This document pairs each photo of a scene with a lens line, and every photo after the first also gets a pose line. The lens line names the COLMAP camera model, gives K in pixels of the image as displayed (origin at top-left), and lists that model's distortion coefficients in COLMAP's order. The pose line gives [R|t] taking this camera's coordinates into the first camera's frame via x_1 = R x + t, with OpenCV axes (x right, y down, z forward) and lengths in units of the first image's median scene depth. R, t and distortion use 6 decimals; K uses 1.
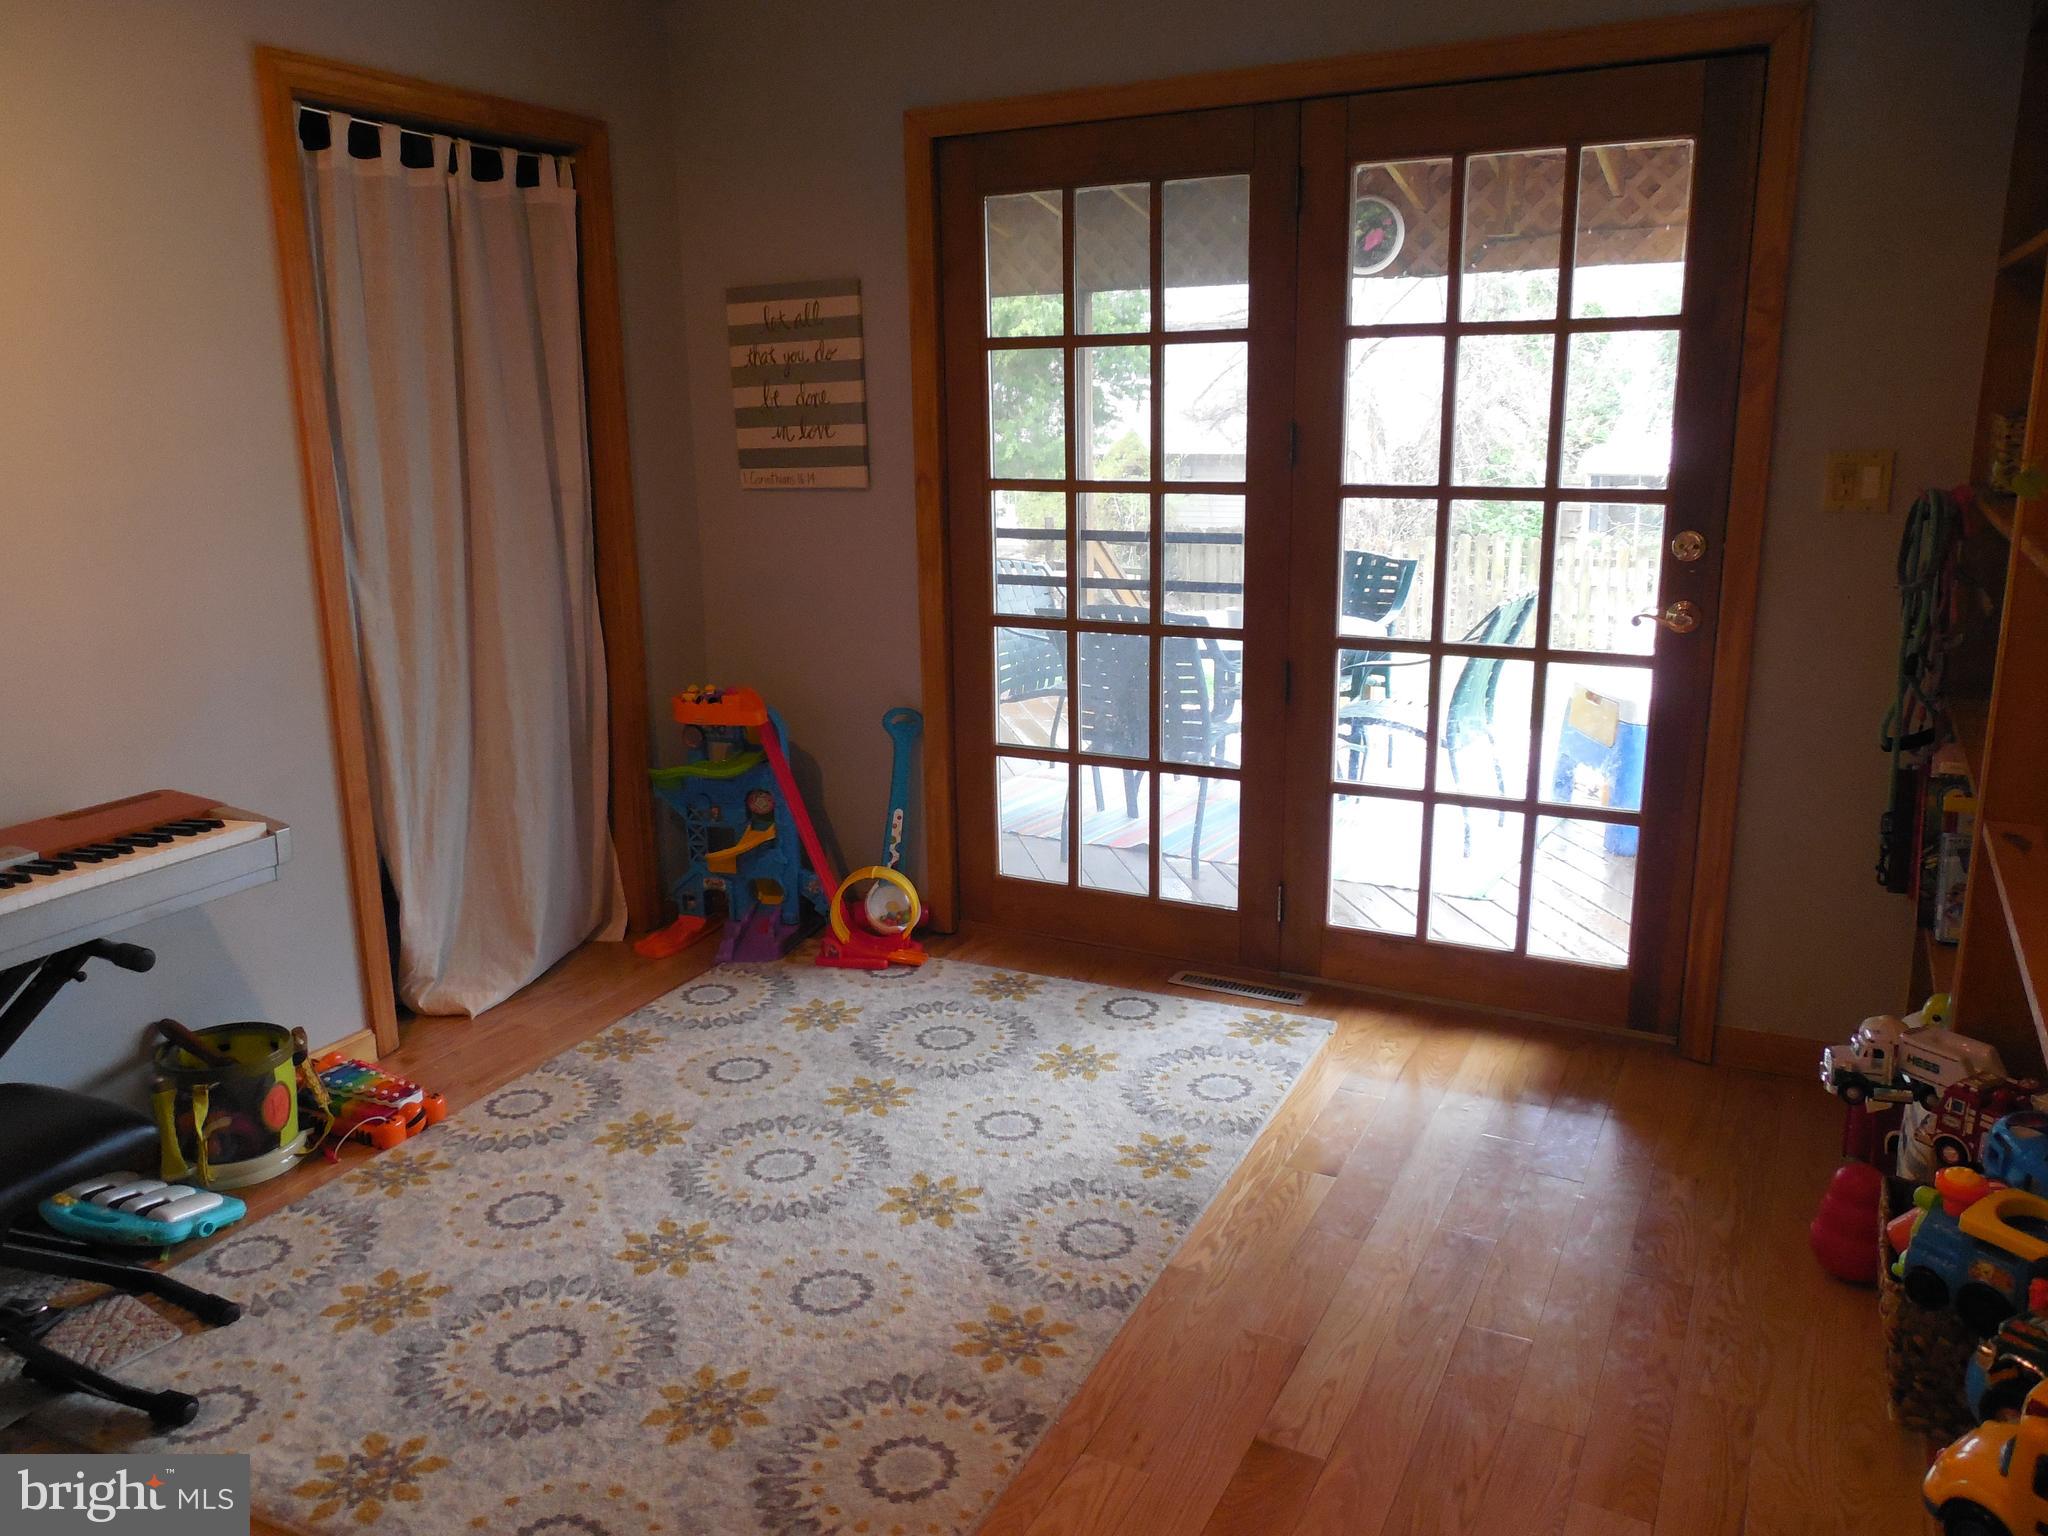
lens RADIAL K [[1531.5, 0, 1017.3], [0, 1531.5, 772.7], [0, 0, 1]] dist [-0.004793, -0.001795]
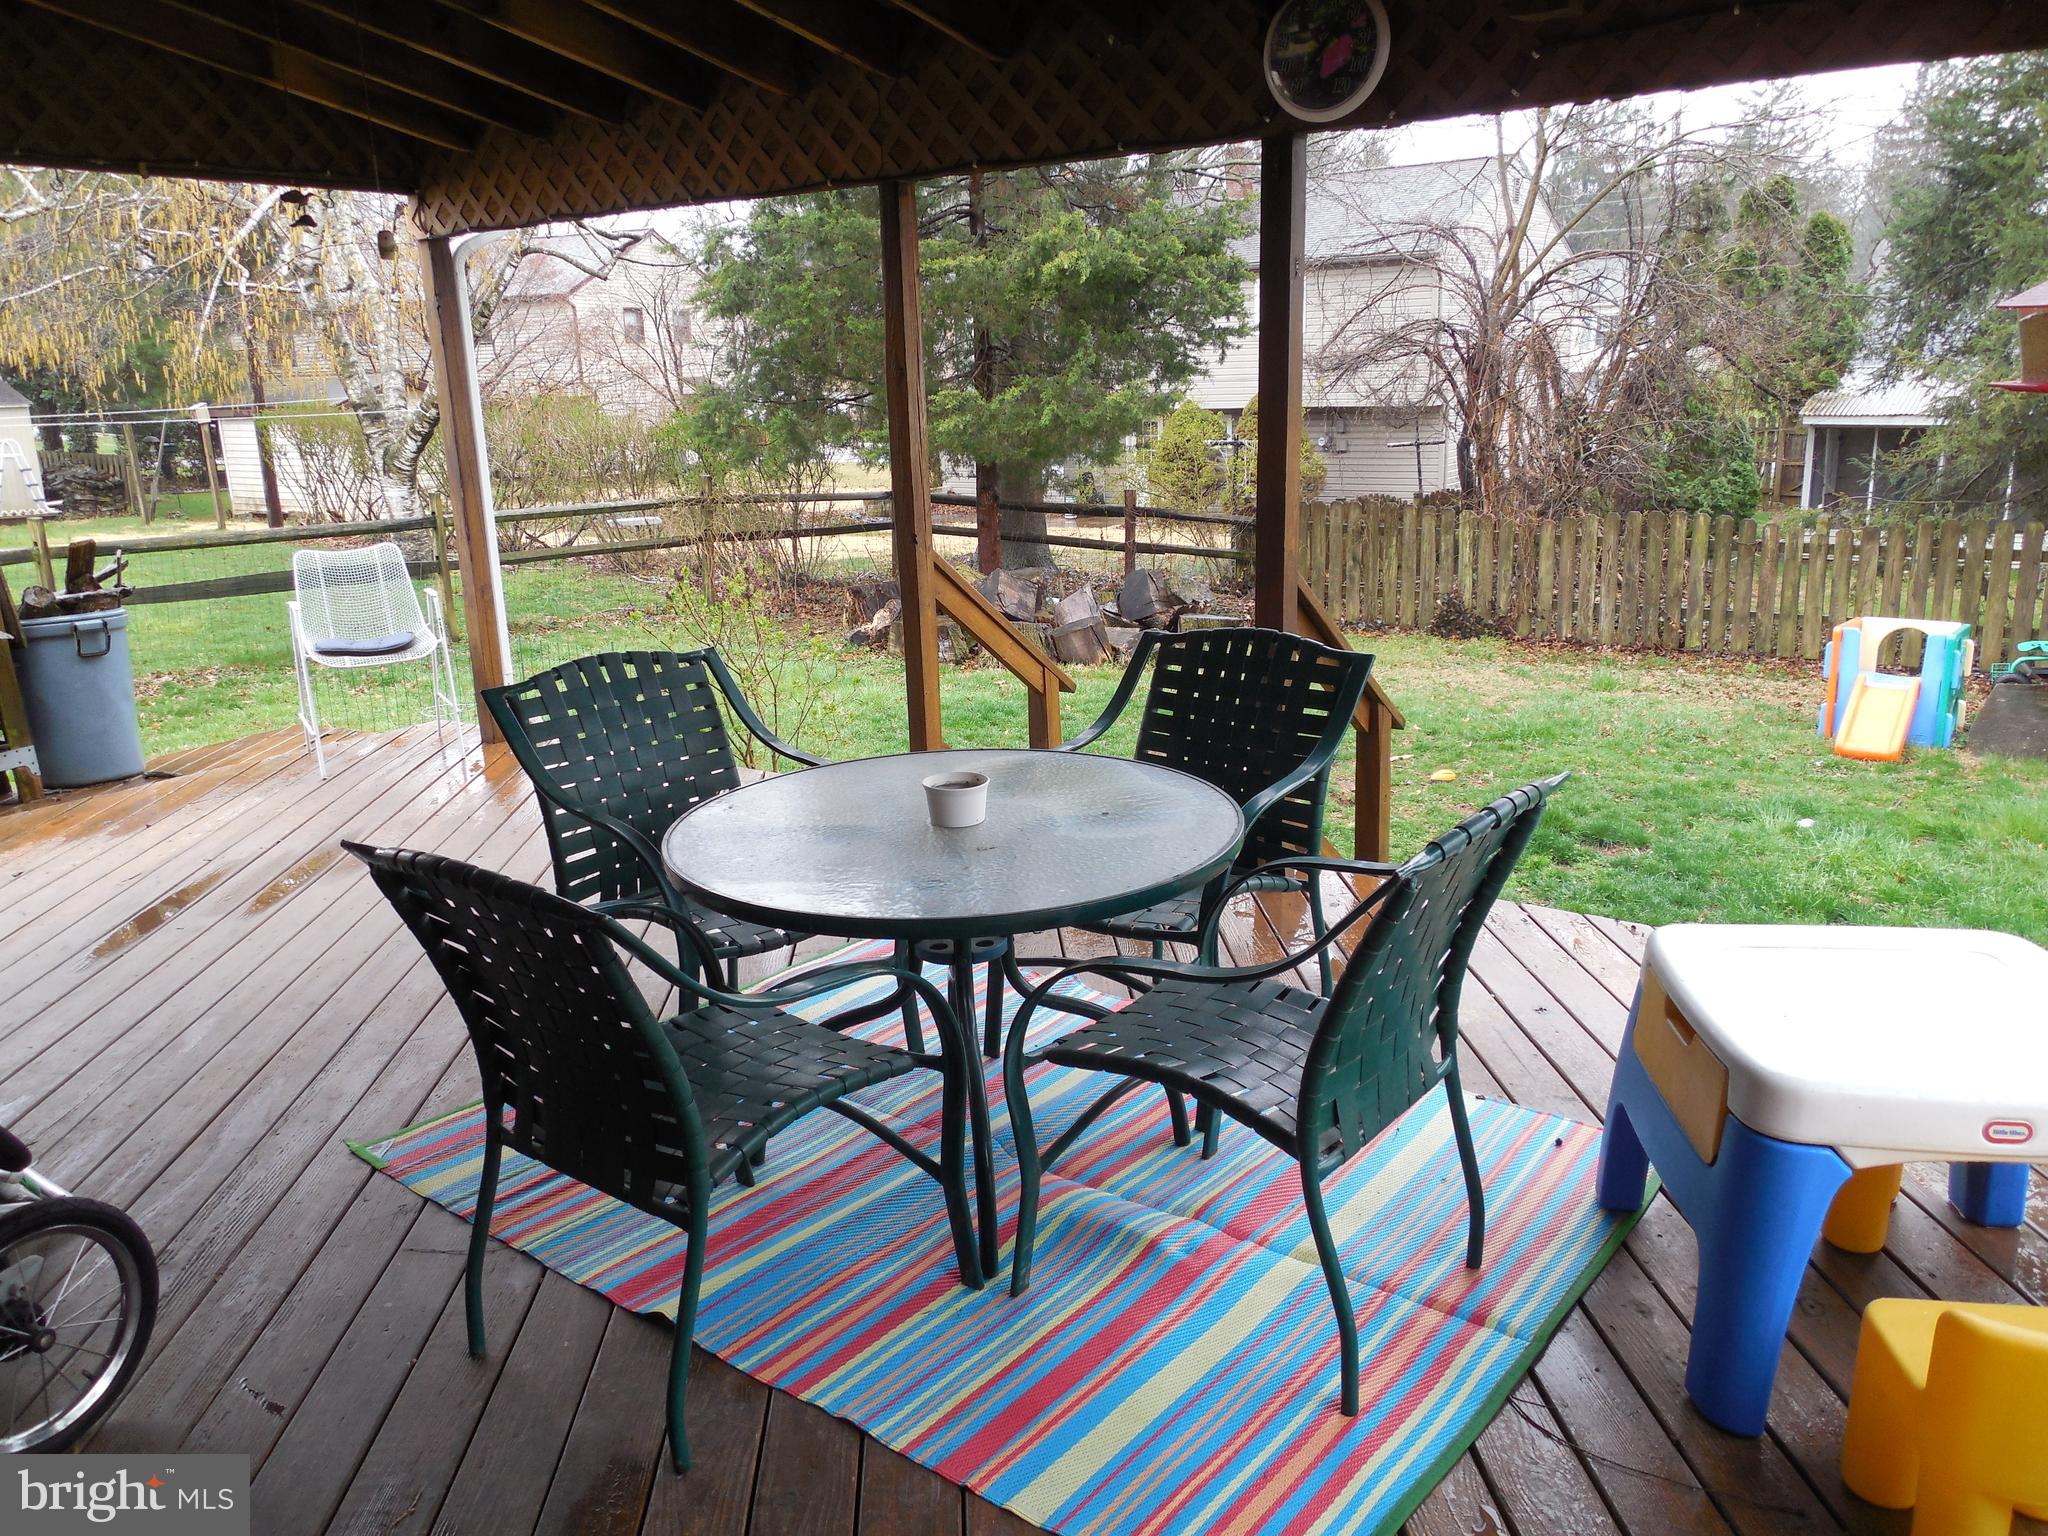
lens RADIAL K [[1531.5, 0, 1017.3], [0, 1531.5, 772.7], [0, 0, 1]] dist [-0.004793, -0.001795]
pose [[0.992105, 0.014974, -0.124511, 0.075802], [-0.011118, 0.999439, 0.031603, -0.041651], [0.124915, -0.029969, 0.991715, 0.169656]]
